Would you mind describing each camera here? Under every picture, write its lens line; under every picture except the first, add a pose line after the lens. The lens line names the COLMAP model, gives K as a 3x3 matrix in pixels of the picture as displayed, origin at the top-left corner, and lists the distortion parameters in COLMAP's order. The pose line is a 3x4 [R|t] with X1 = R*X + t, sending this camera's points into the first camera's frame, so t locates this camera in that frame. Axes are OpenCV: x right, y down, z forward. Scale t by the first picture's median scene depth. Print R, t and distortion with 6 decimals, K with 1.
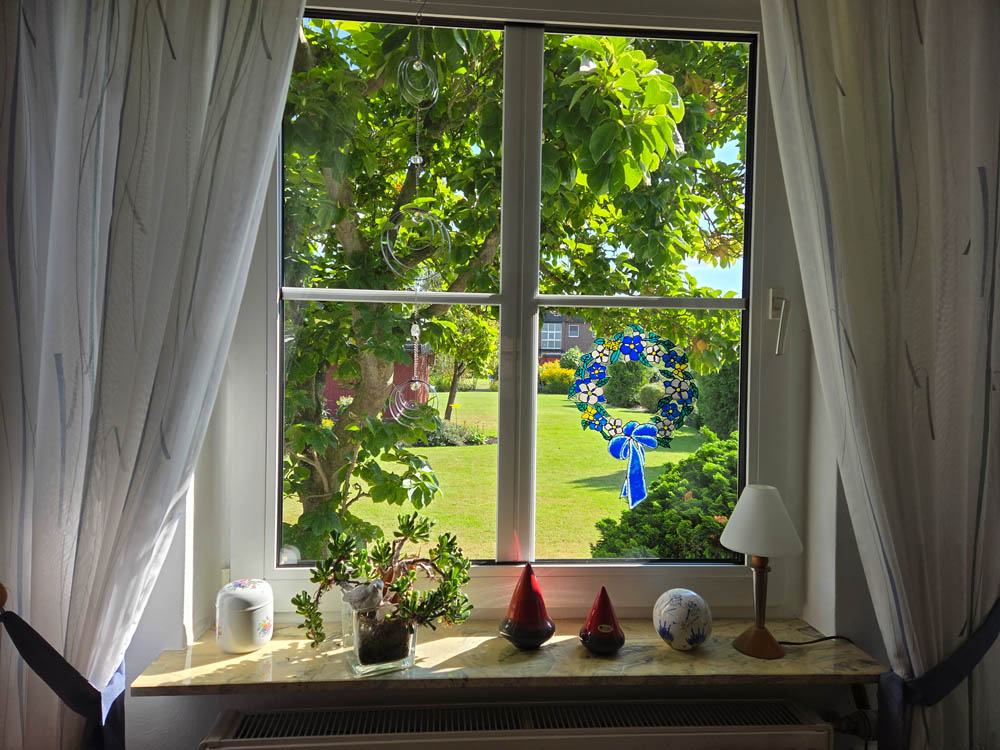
lens RADIAL K [[669.1, 0, 502.6], [0, 669.1, 367.5], [0, 0, 1]] dist [0.049834, -0.008270]
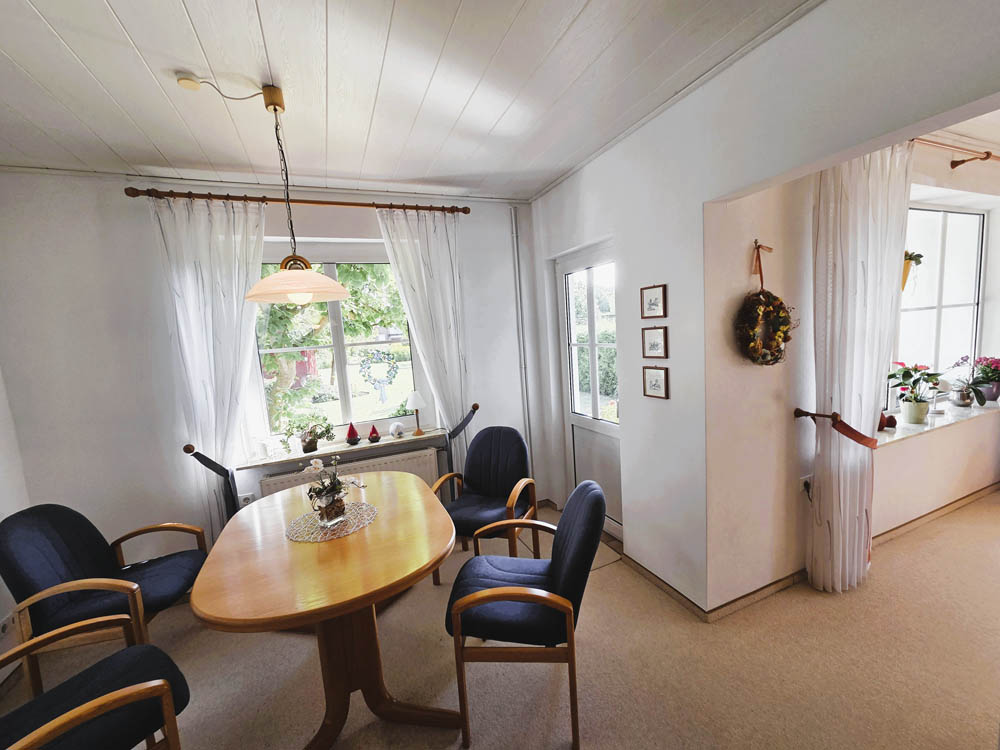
lens RADIAL K [[410.1, 0, 505.7], [0, 410.1, 379.3], [0, 0, 1]] dist [-0.002887, -0.000149]
pose [[0.944066, -0.120372, 0.307003, 0.176868], [0.091836, 0.990136, 0.105813, -0.086369], [-0.316712, -0.071700, 0.945808, -1.322552]]
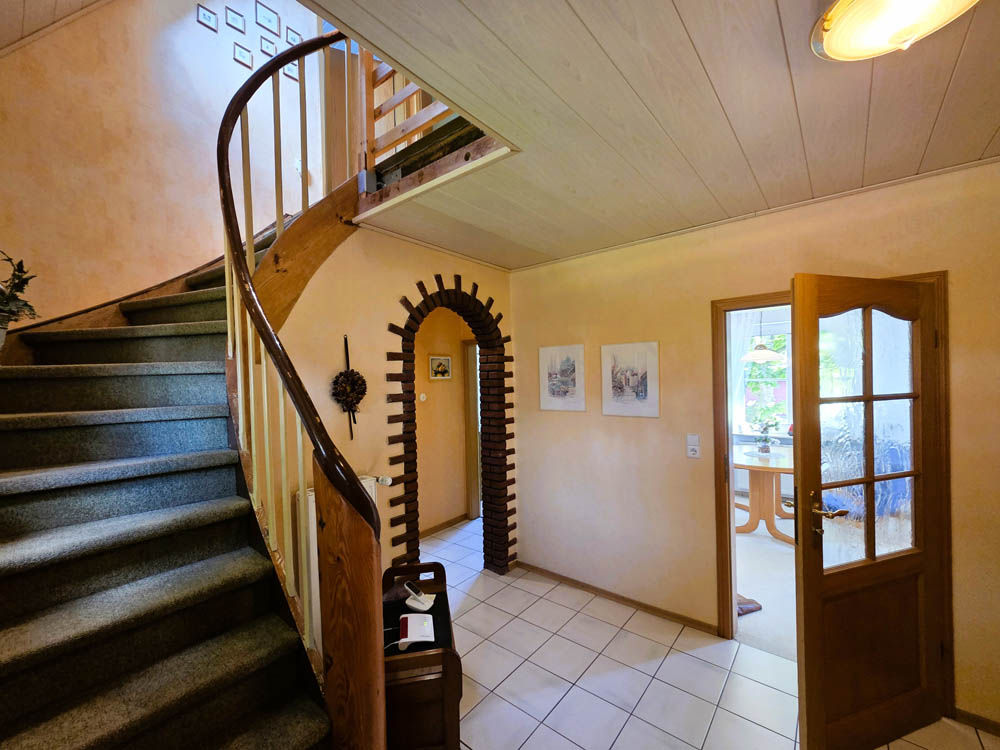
lens RADIAL K [[410.1, 0, 501.9], [0, 410.1, 379.9], [0, 0, 1]] dist [-0.002887, -0.000149]
pose [[0.706573, -0.028916, -0.707049, 1.048068], [0.022092, 0.999579, -0.018802, -0.111059], [0.707295, -0.002335, 0.706915, -4.369011]]
